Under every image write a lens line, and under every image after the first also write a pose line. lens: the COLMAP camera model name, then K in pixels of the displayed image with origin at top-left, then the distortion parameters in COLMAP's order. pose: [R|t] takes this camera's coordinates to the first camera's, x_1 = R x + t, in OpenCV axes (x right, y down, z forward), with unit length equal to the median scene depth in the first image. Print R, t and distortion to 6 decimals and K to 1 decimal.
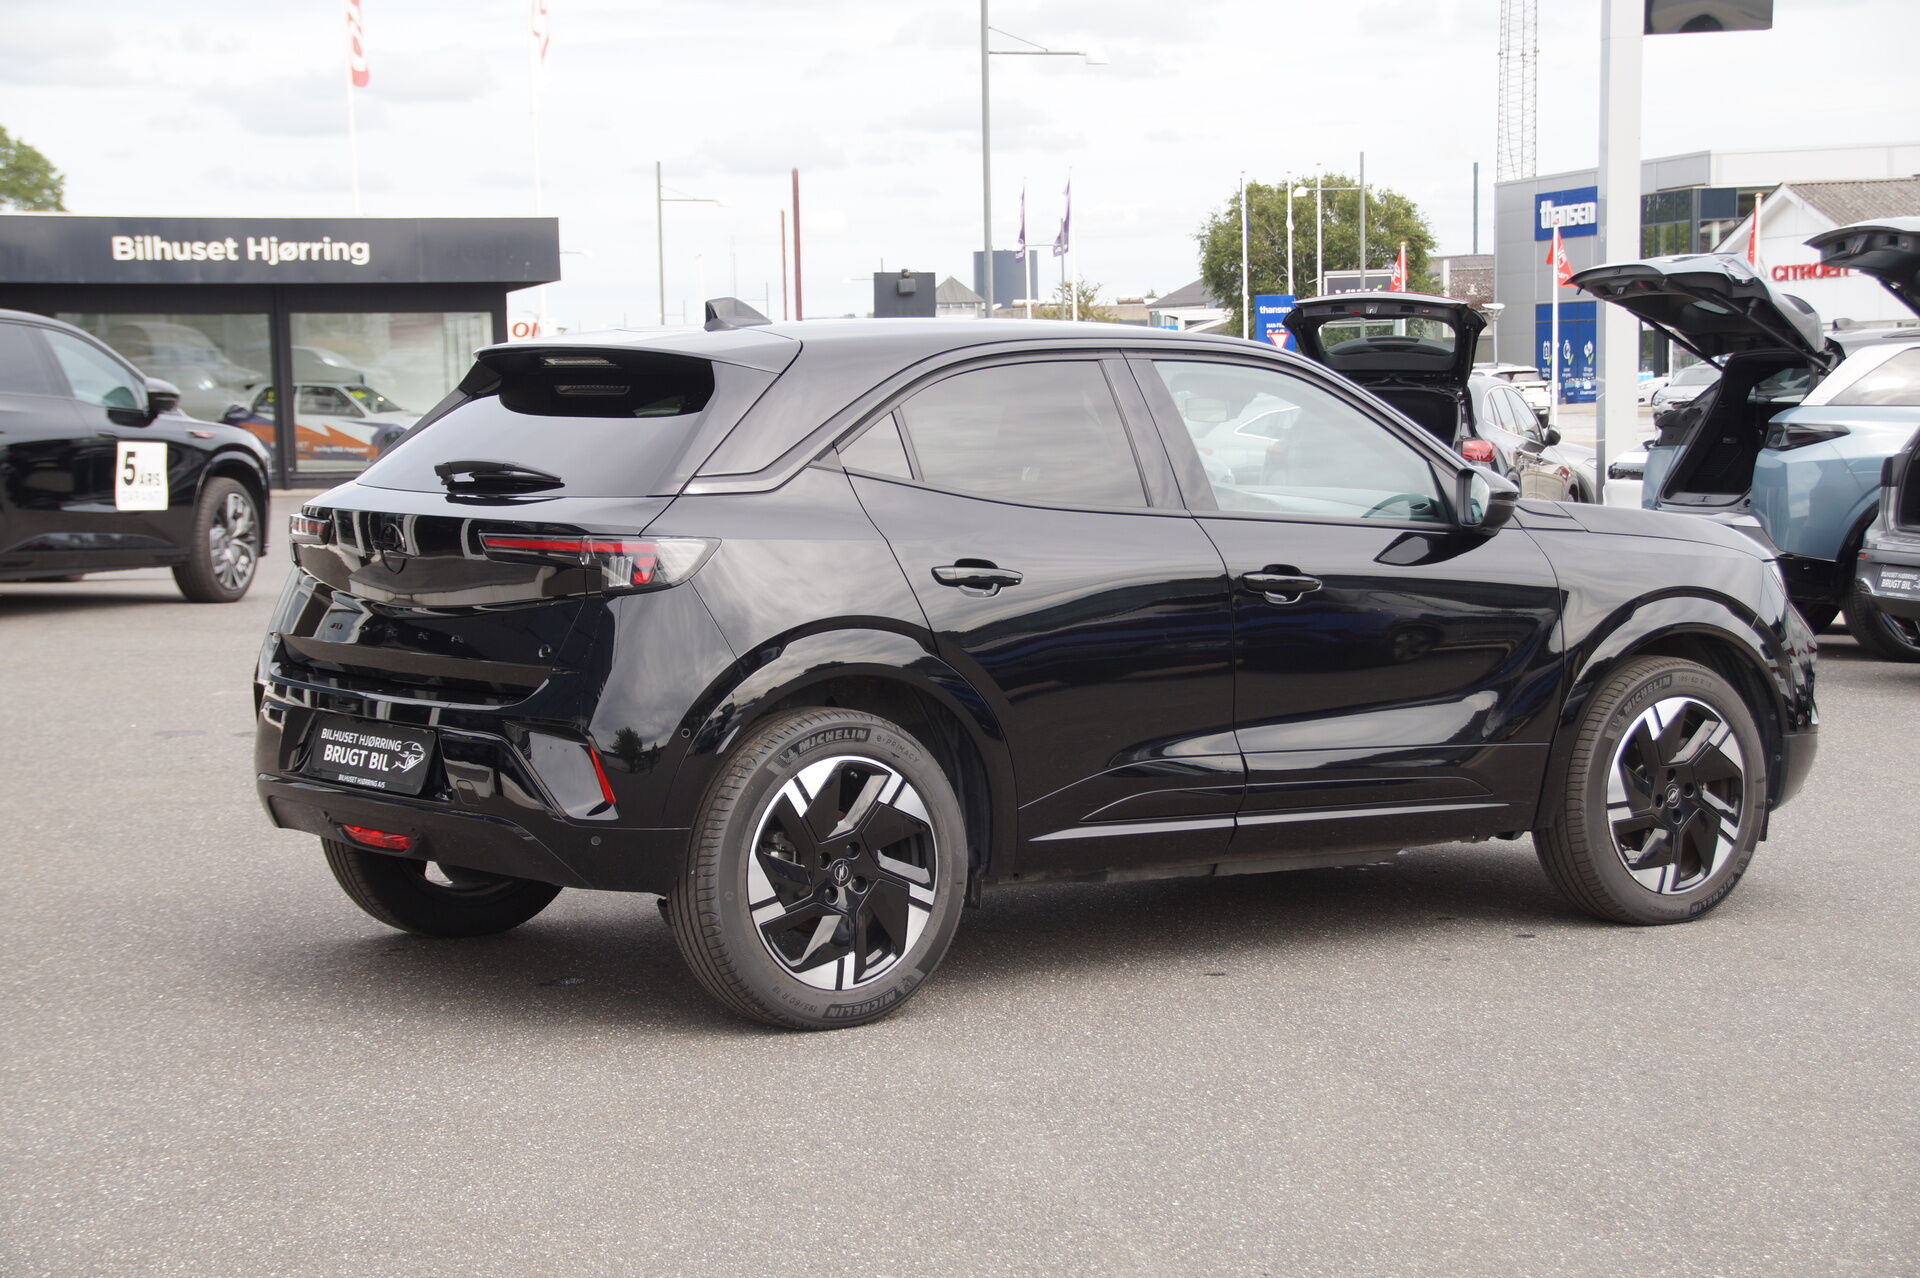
lens RADIAL K [[3784.0, 0, 960.0], [0, 3784.0, 639.0], [0, 0, 1]] dist [-0.003125, 6.299365]
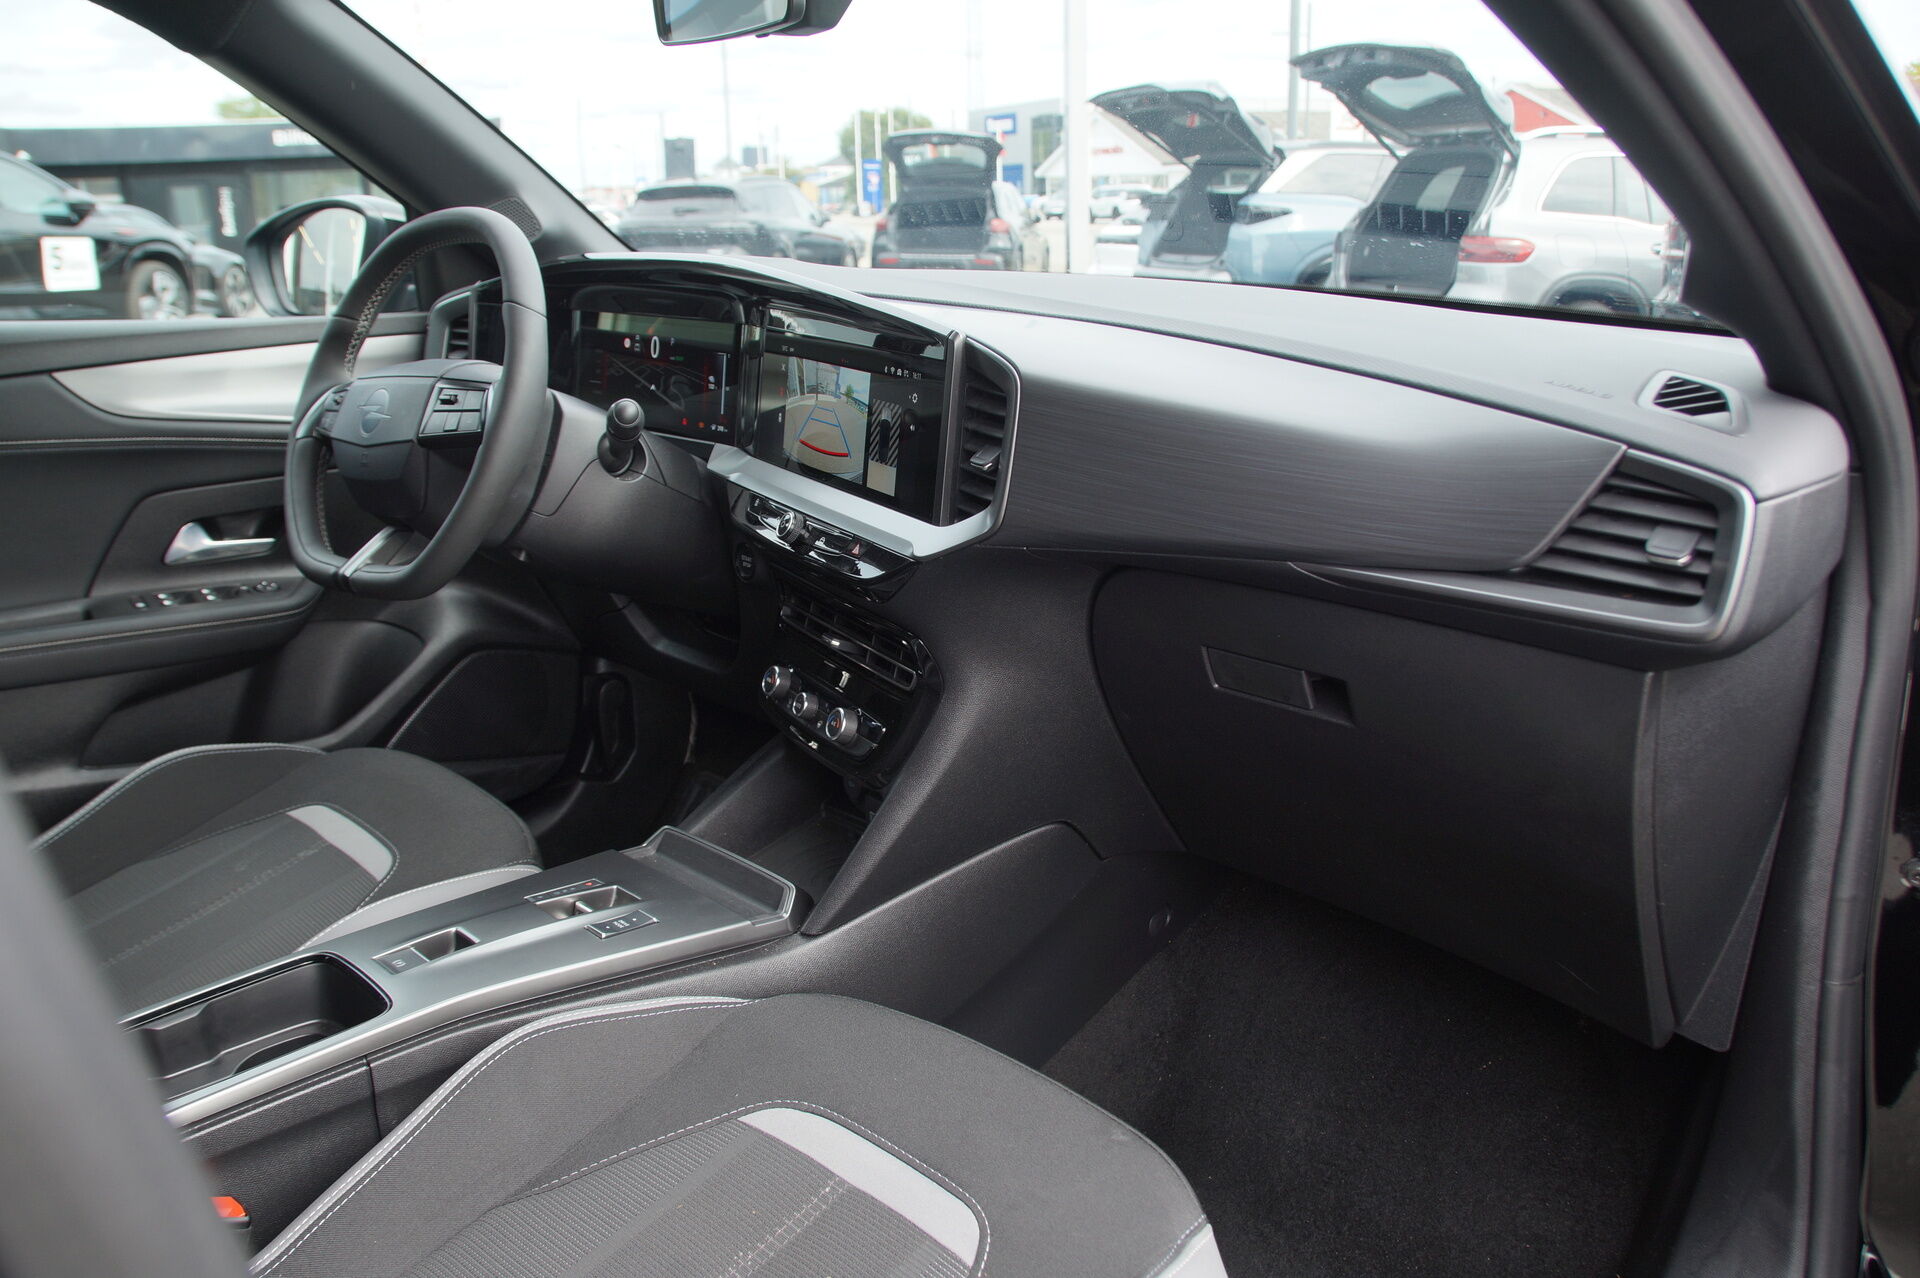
lens RADIAL K [[1598.7, 0, 960.0], [0, 1598.7, 639.0], [0, 0, 1]] dist [-0.186557, 0.201587]
pose [[0.990741, -0.040472, 0.129591, 0.030049], [0.013568, 0.979269, 0.202108, -0.017267], [-0.135084, -0.198478, 0.970752, 0.396447]]
